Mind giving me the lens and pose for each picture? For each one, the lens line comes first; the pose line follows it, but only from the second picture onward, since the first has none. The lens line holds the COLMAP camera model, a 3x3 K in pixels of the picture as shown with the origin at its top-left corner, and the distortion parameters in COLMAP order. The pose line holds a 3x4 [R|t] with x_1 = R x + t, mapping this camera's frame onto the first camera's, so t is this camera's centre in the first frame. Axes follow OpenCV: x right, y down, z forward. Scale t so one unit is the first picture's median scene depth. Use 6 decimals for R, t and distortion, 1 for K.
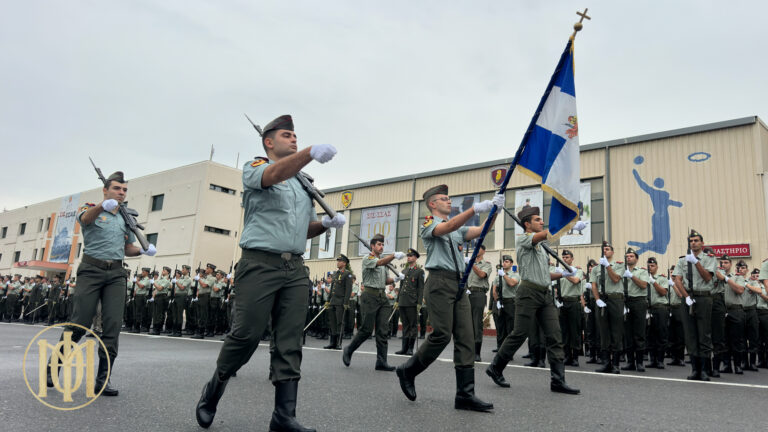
lens RADIAL K [[588.8, 0, 413.0], [0, 588.8, 200.7], [0, 0, 1]] dist [0.004124, -0.017622]
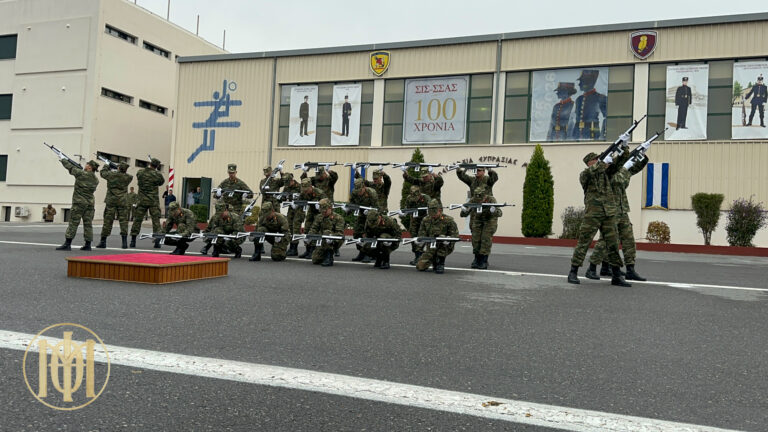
lens RADIAL K [[579.7, 0, 383.8], [0, 579.7, 213.9], [0, 0, 1]] dist [0.080243, -0.022963]
pose [[0.943051, 0.006270, 0.332589, -0.346754], [-0.071881, 0.980042, 0.185341, 0.045650], [-0.324789, -0.198693, 0.924680, 0.312568]]
